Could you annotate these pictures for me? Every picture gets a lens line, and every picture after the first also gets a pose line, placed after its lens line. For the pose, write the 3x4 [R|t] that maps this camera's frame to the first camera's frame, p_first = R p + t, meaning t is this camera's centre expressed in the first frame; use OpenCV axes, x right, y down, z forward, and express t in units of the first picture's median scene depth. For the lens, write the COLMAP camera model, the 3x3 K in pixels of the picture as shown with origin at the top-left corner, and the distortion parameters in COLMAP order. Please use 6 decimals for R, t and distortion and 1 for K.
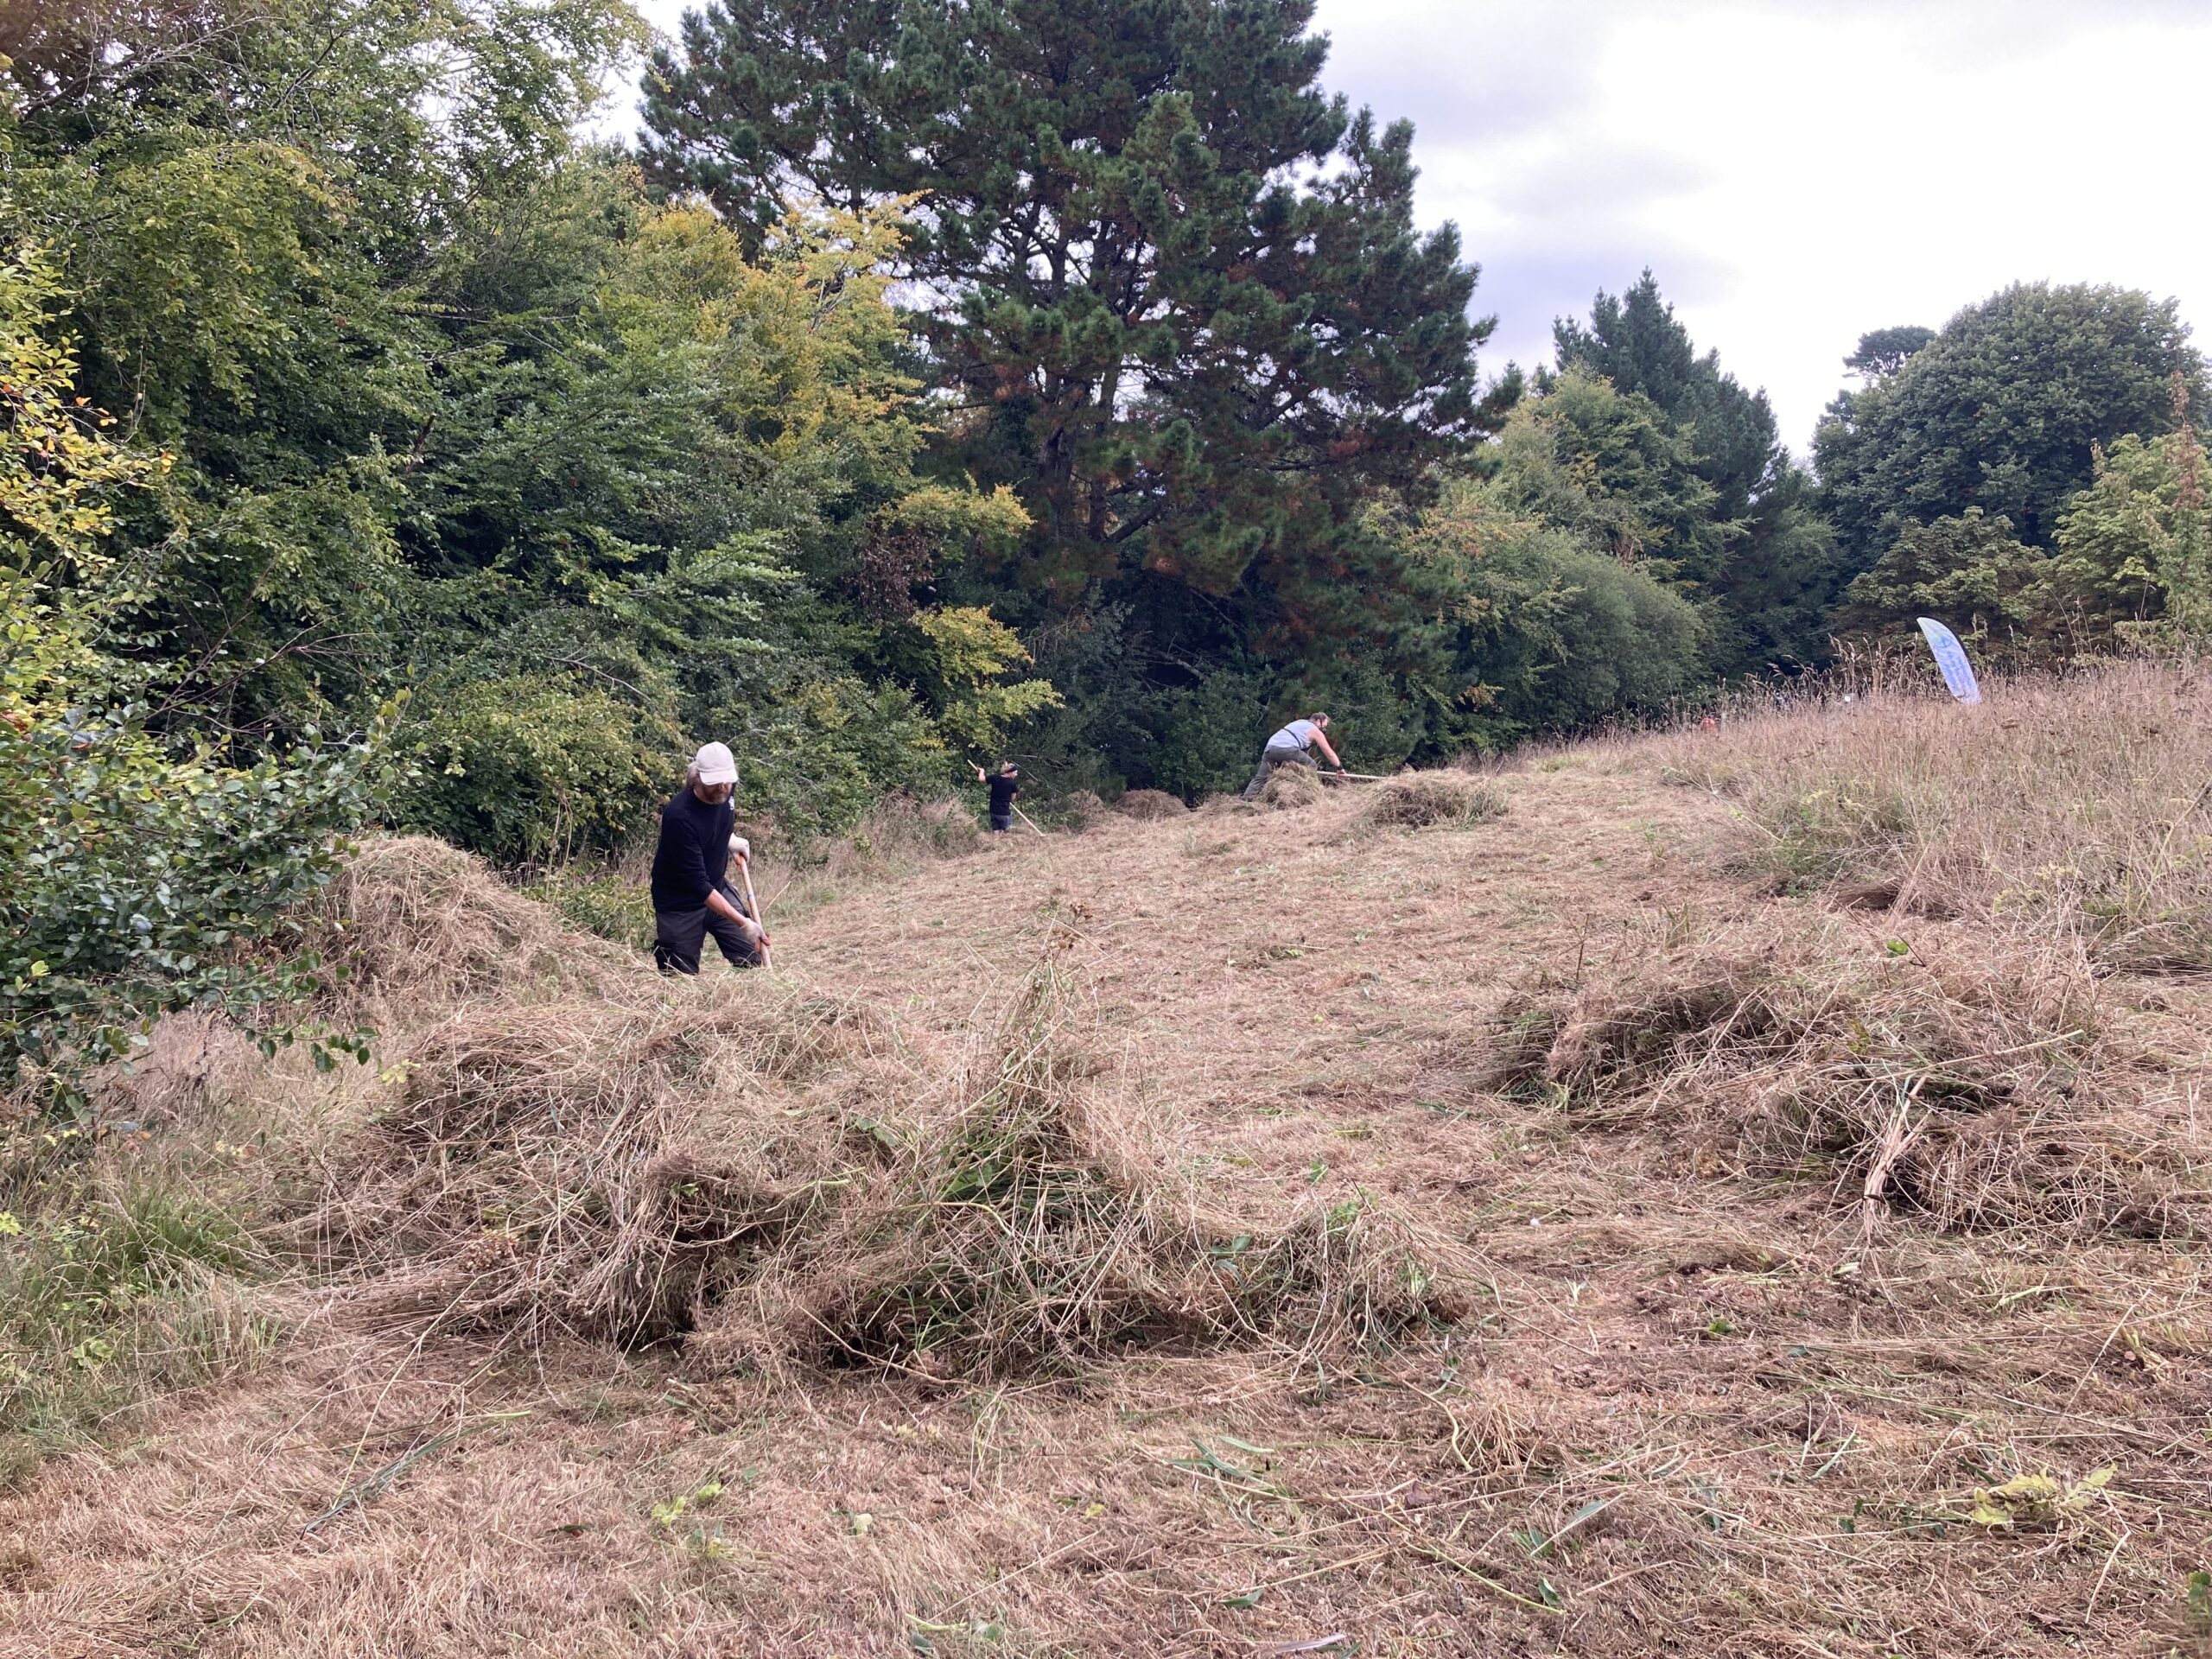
lens RADIAL K [[1733.7, 0, 1097.4], [0, 1733.7, 825.7], [0, 0, 1]] dist [-0.009790, 0.012339]
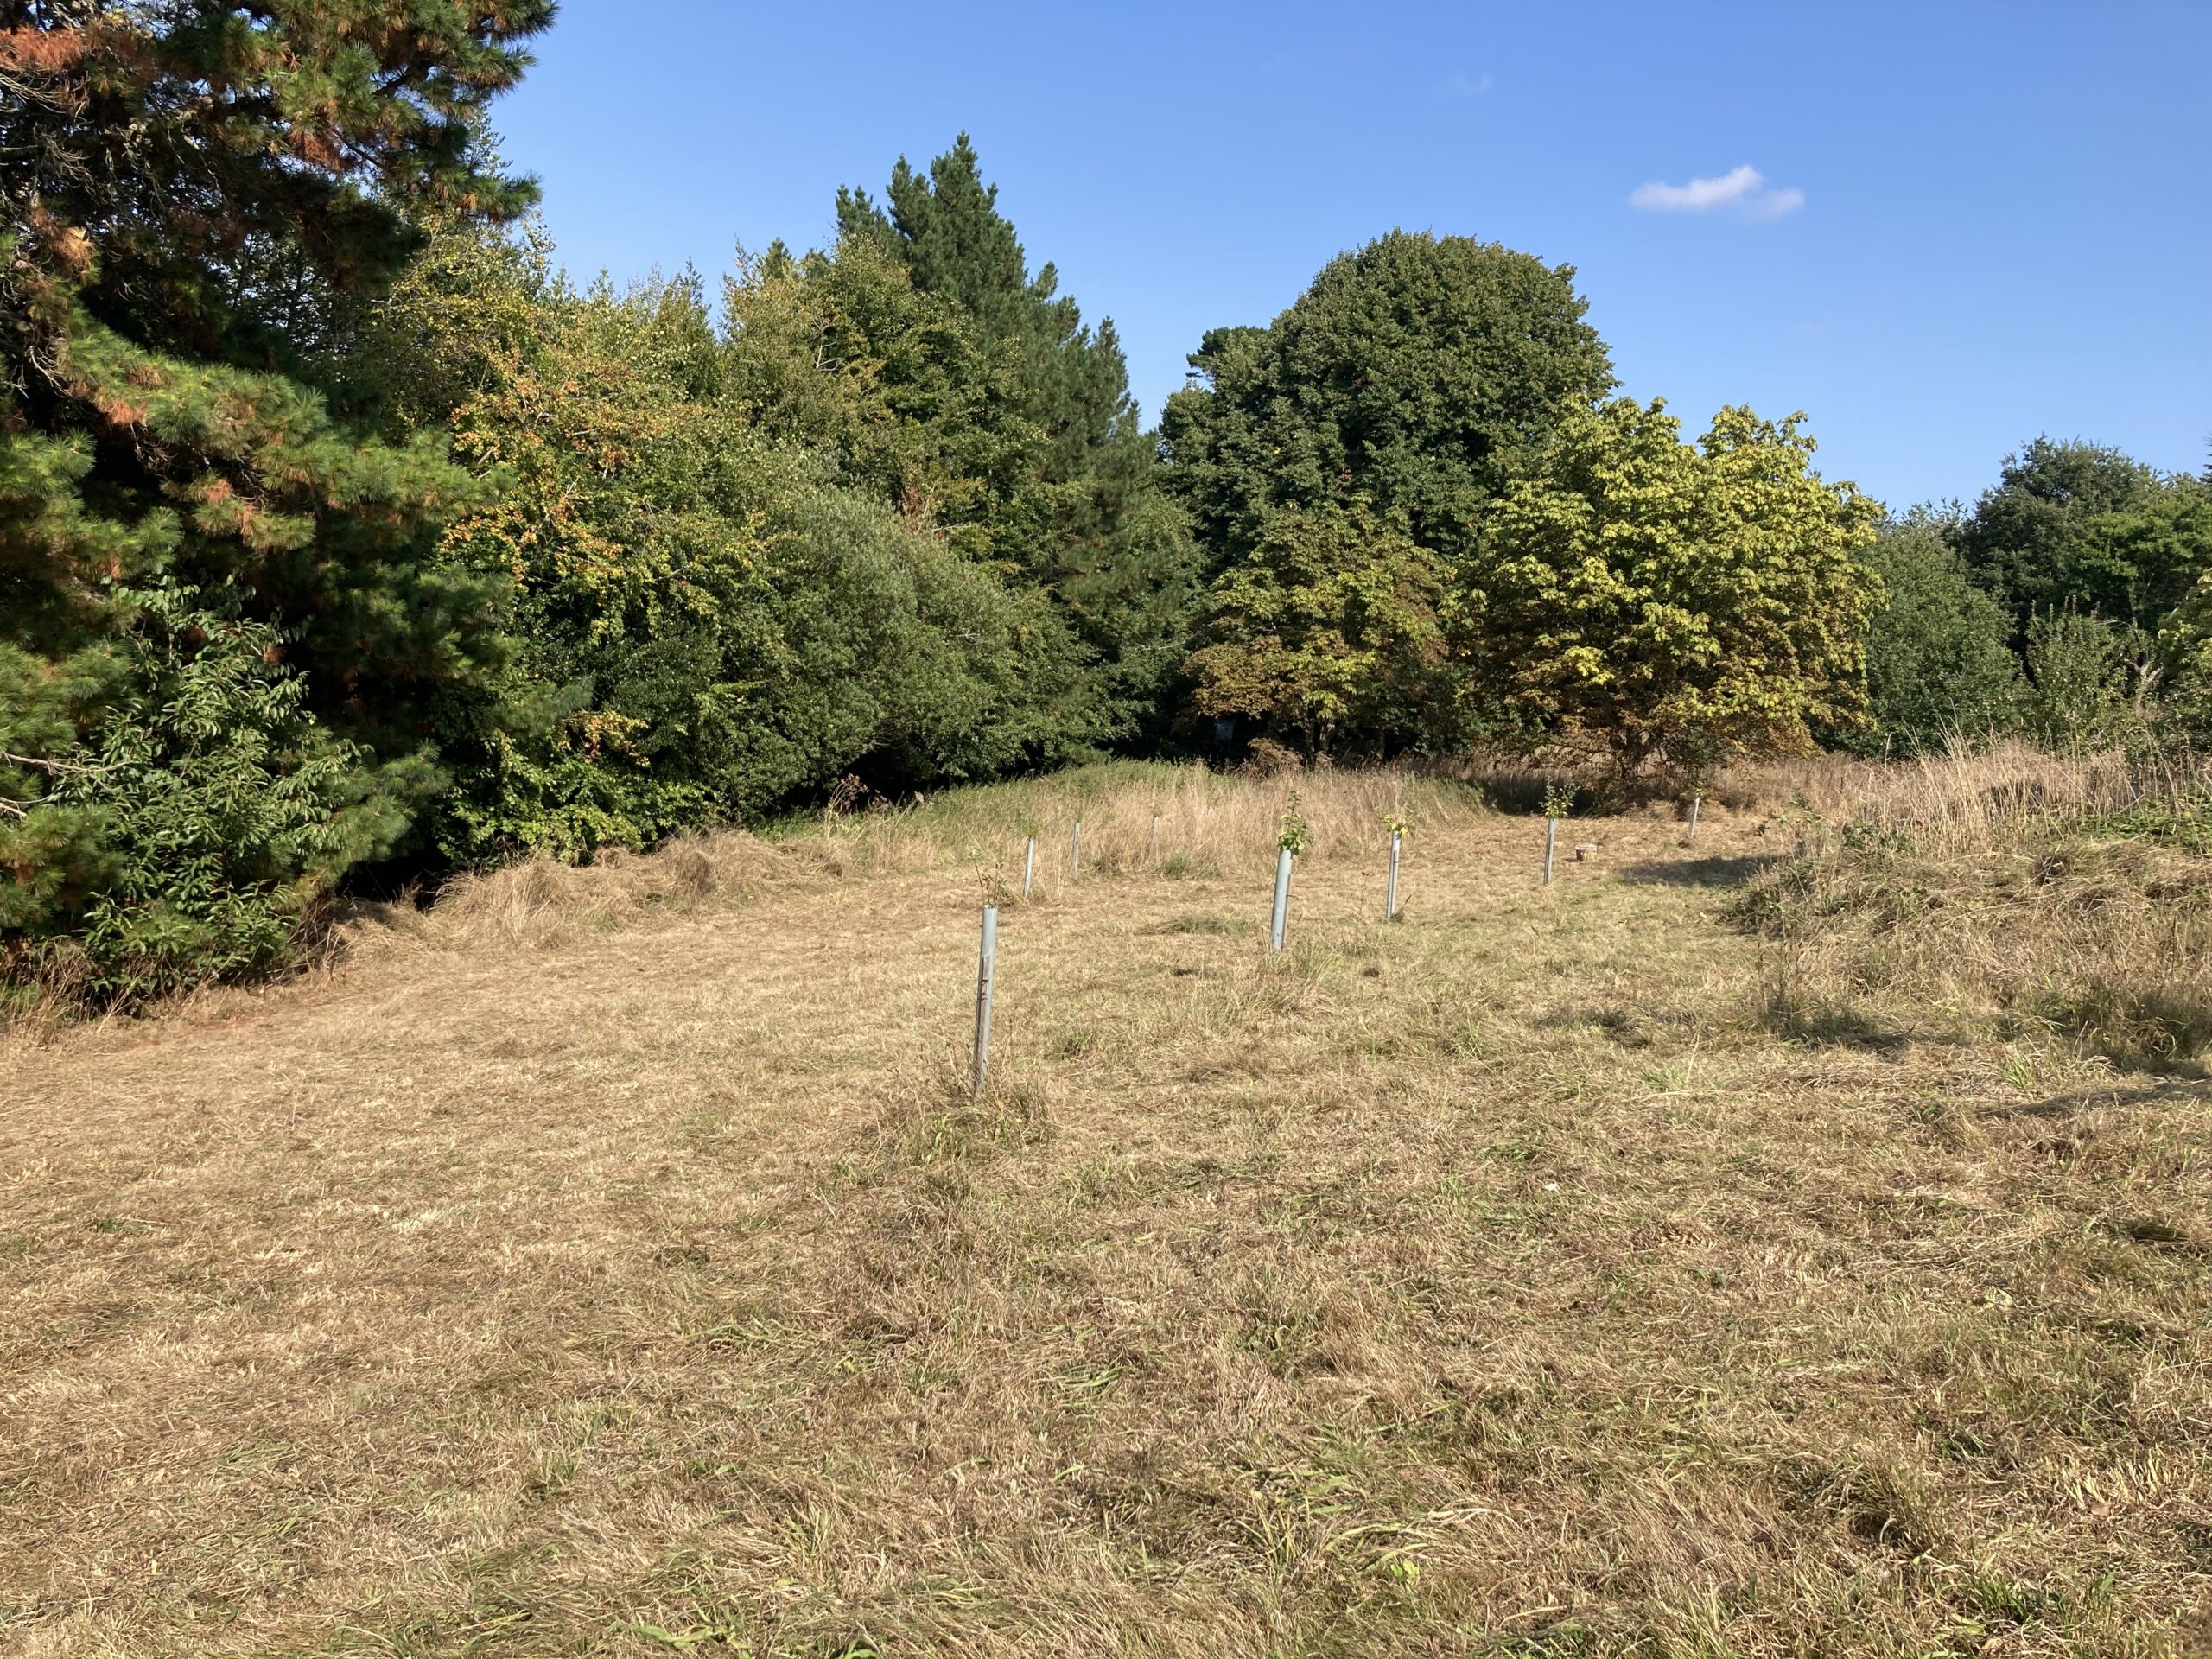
lens RADIAL K [[1733.7, 0, 1099.5], [0, 1733.7, 851.6], [0, 0, 1]] dist [-0.009790, 0.012339]
pose [[0.933410, 0.004613, 0.358783, 0.113437], [-0.009929, 0.999866, 0.012977, -0.030707], [-0.358675, -0.015675, 0.933331, 0.301278]]
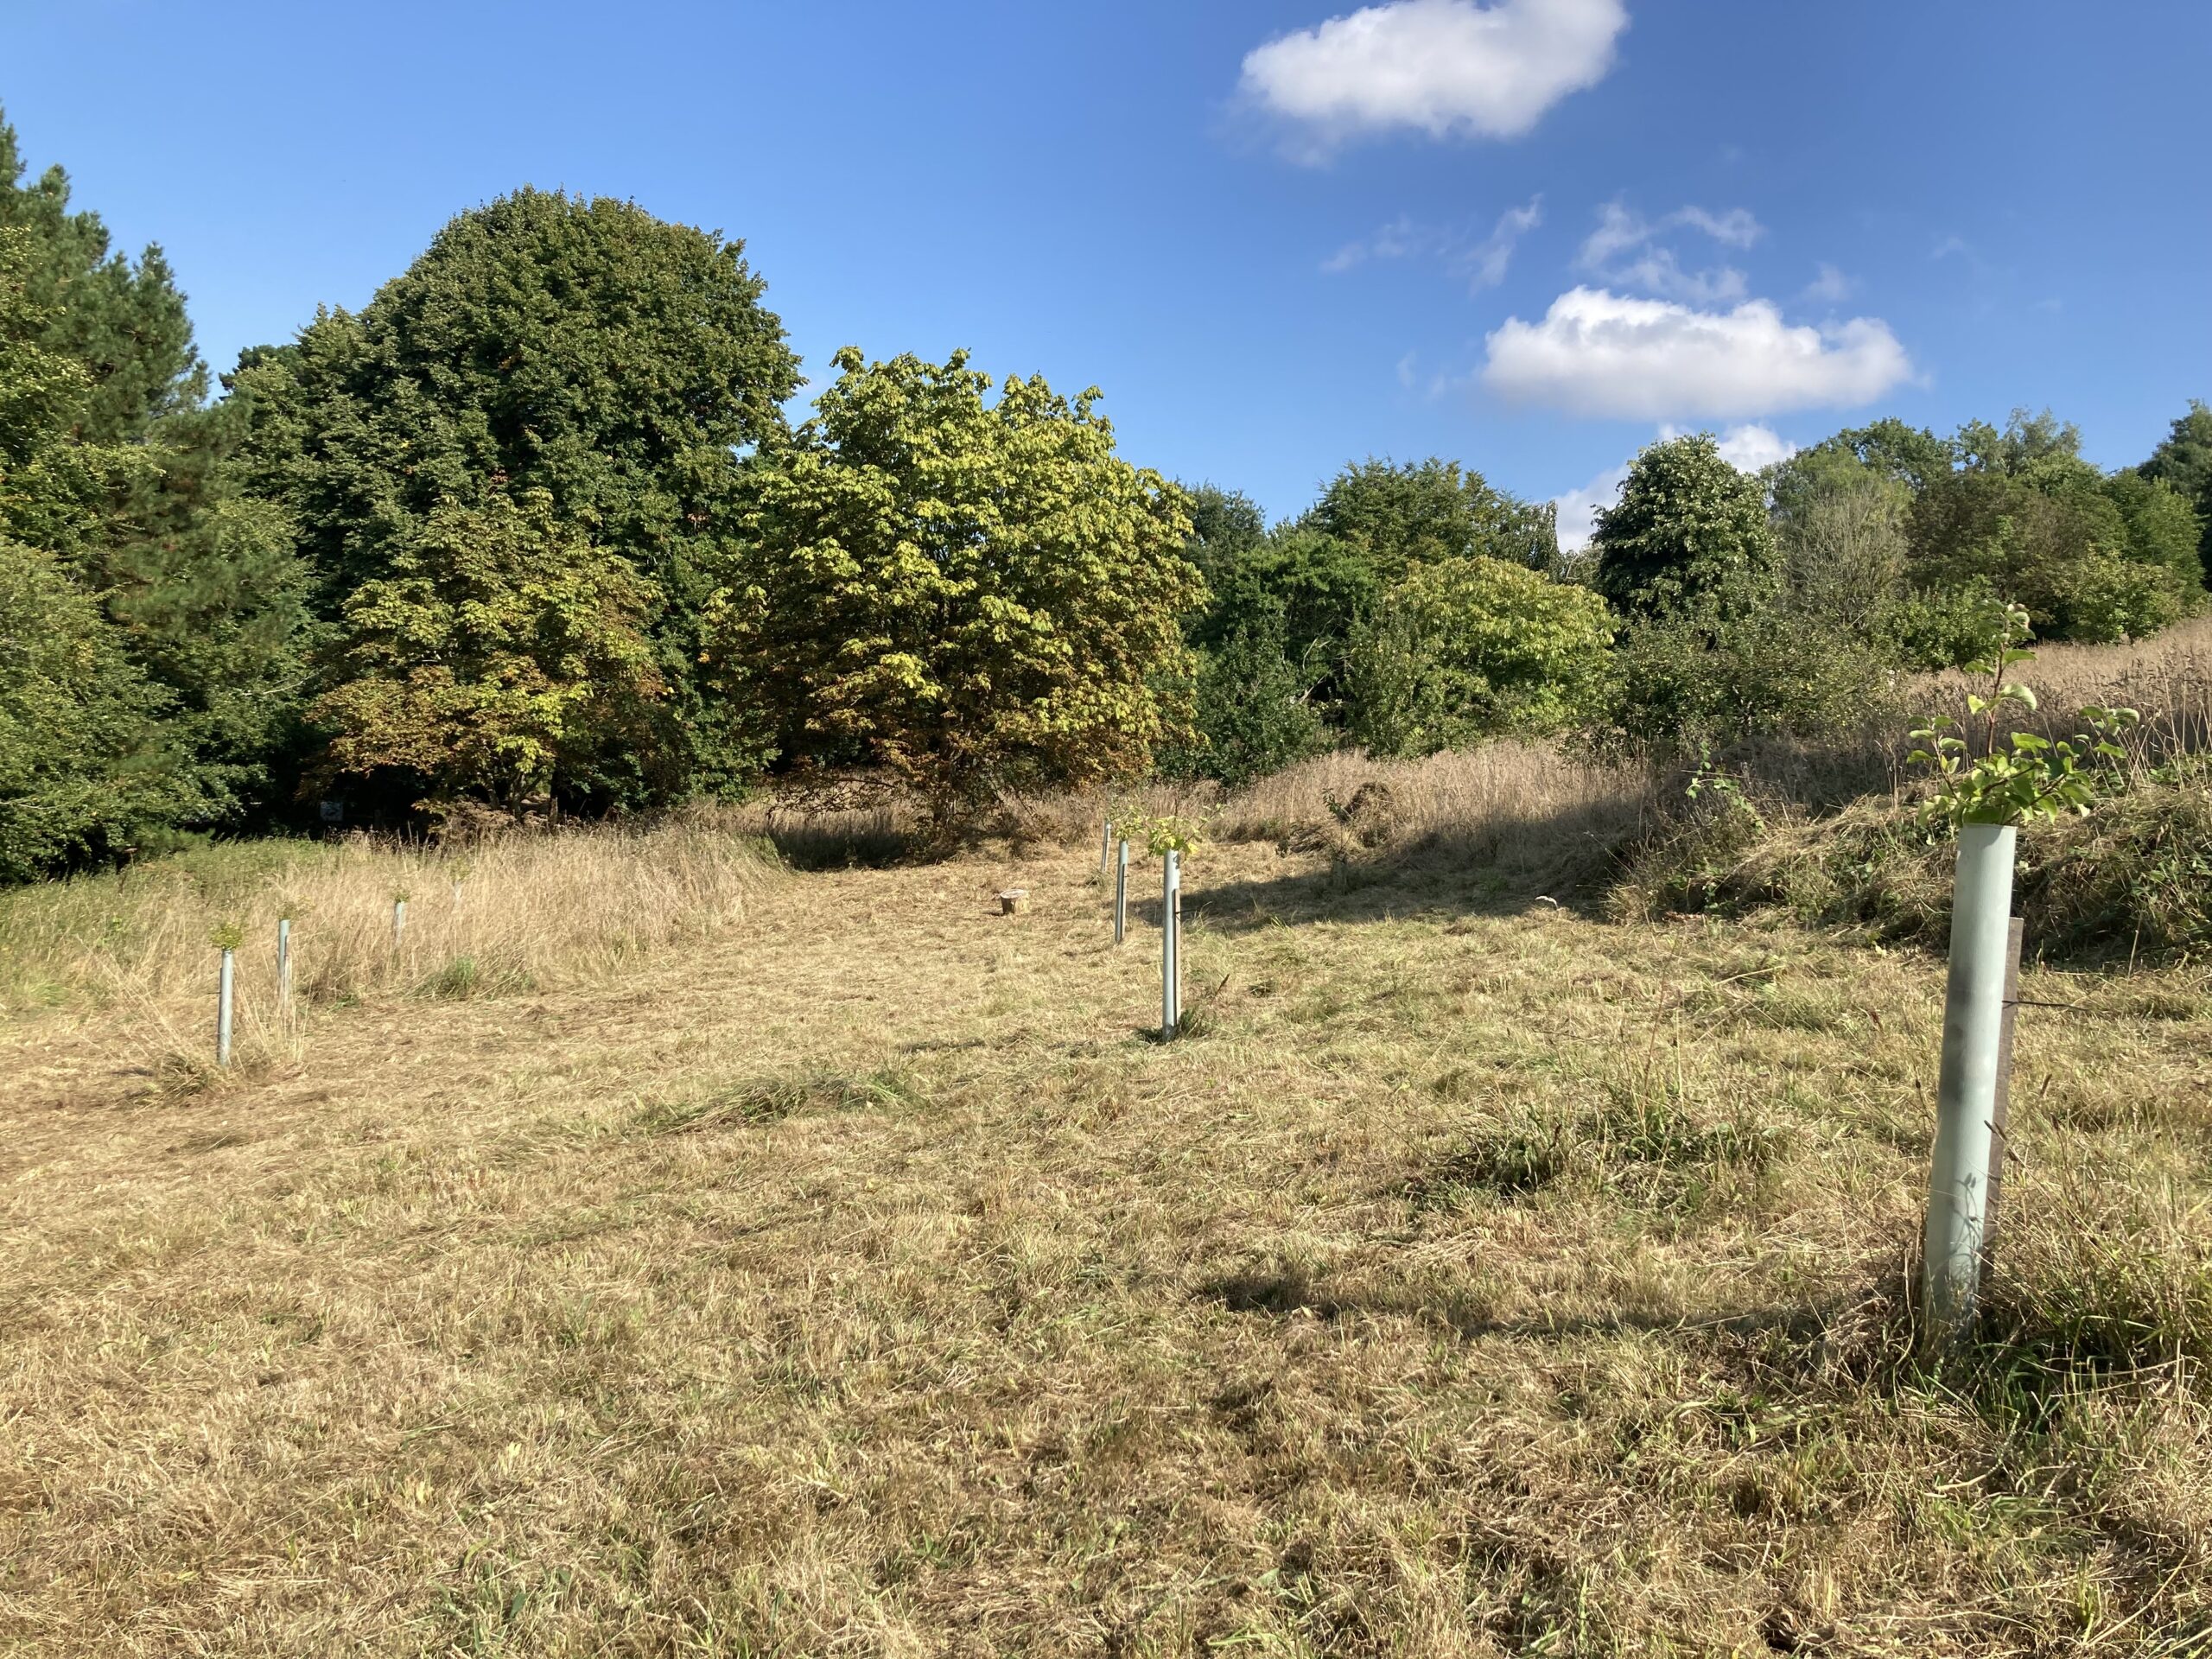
lens RADIAL K [[1733.7, 0, 1103.2], [0, 1733.7, 844.2], [0, 0, 1]] dist [-0.009790, 0.012339]
pose [[0.632051, -0.032776, 0.774233, 0.145857], [0.072924, 0.997187, -0.017318, -0.030983], [-0.771488, 0.067406, 0.632663, 0.445435]]
